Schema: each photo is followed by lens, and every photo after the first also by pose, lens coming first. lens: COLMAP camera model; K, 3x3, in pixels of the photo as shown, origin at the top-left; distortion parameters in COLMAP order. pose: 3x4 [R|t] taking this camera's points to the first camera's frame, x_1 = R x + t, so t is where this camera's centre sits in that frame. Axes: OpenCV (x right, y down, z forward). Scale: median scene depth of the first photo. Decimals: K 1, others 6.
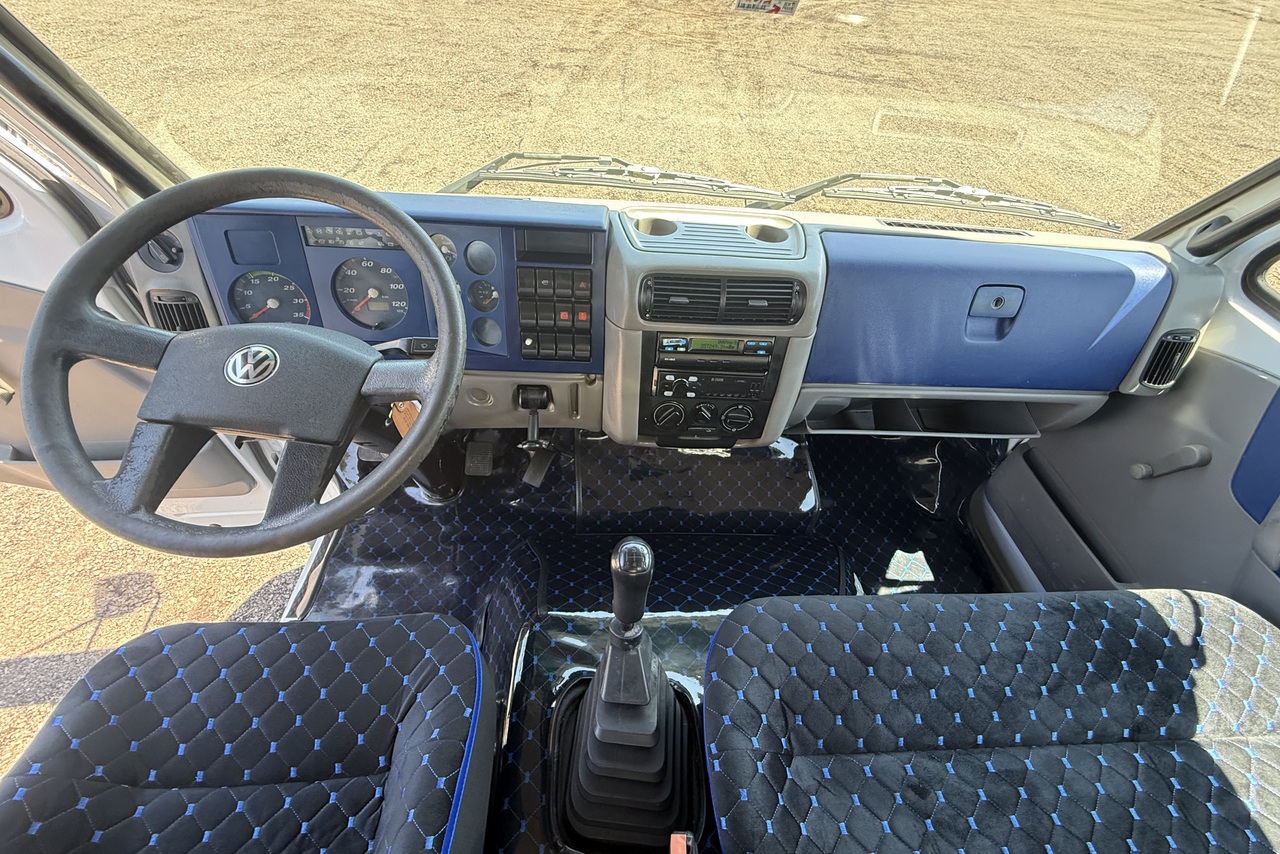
lens RADIAL K [[514.9, 0, 638.6], [0, 514.9, 422.1], [0, 0, 1]] dist [-0.001581, 0.000921]
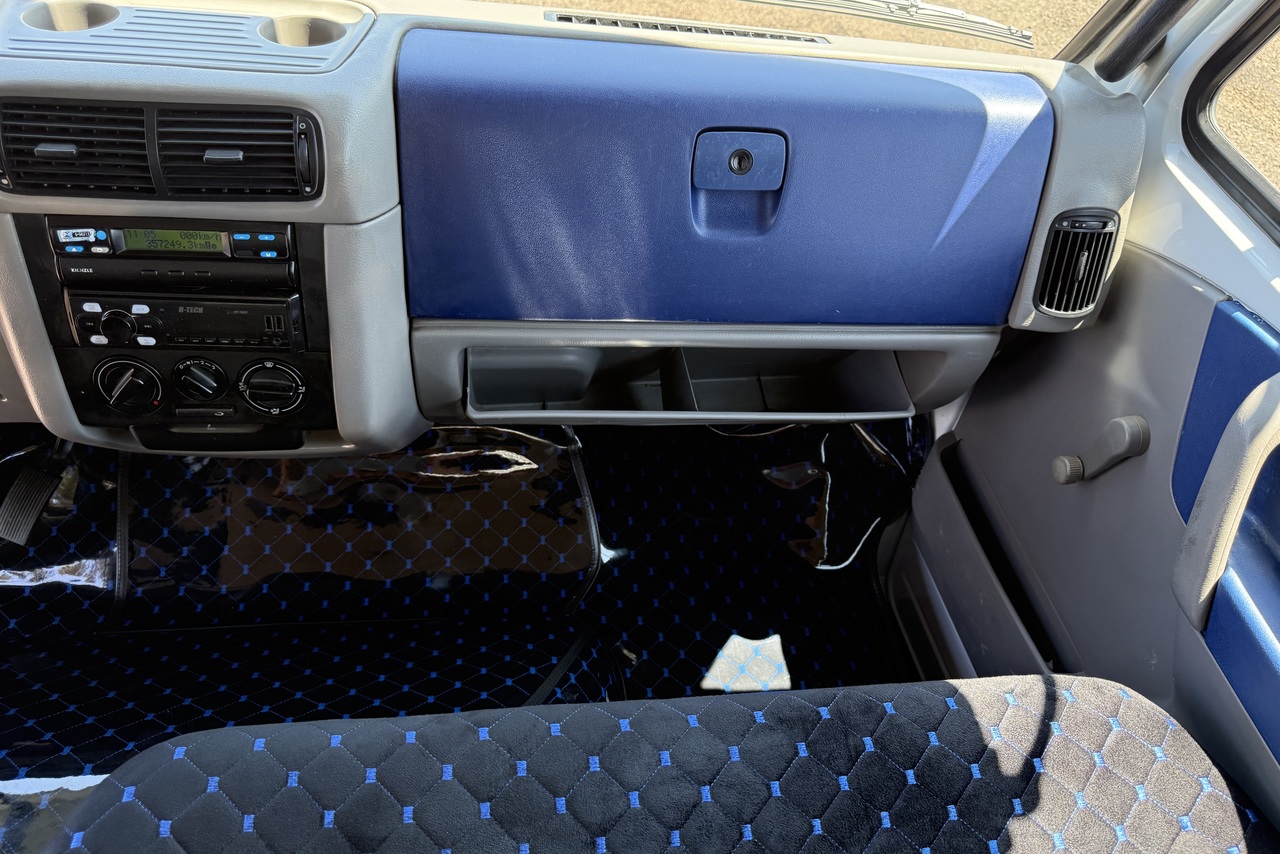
lens RADIAL K [[919.8, 0, 644.7], [0, 919.8, 424.6], [0, 0, 1]] dist [0.024667, -0.045138]
pose [[0.996062, -0.027477, 0.084299, 0.528795], [0.028783, 0.999483, -0.014313, 0.058337], [-0.083862, 0.016683, 0.996338, 0.049715]]
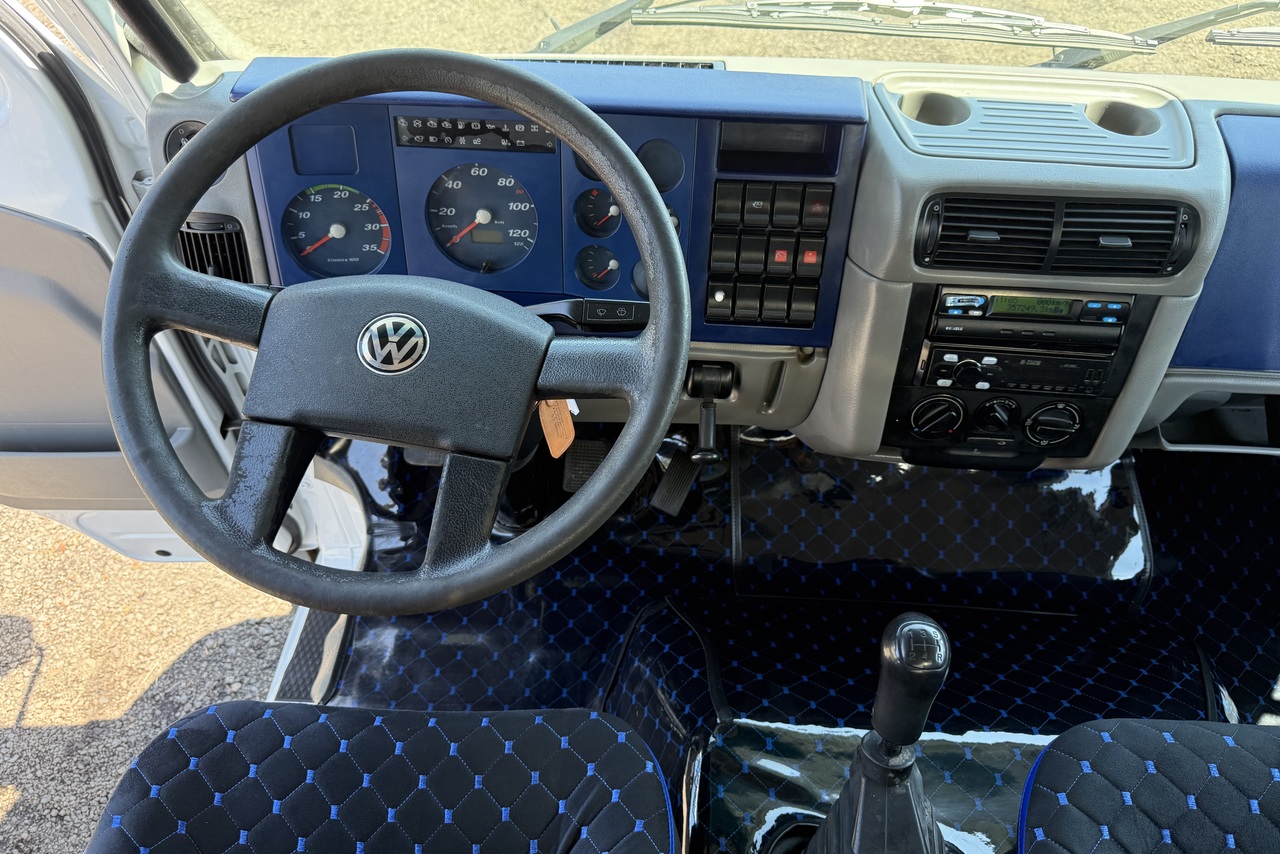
lens RADIAL K [[919.8, 0, 639.3], [0, 919.8, 422.4], [0, 0, 1]] dist [0.024667, -0.045138]
pose [[0.993839, 0.031360, -0.106304, -0.192200], [-0.027396, 0.998881, 0.038541, -0.041581], [0.107393, -0.035391, 0.993587, -0.143327]]
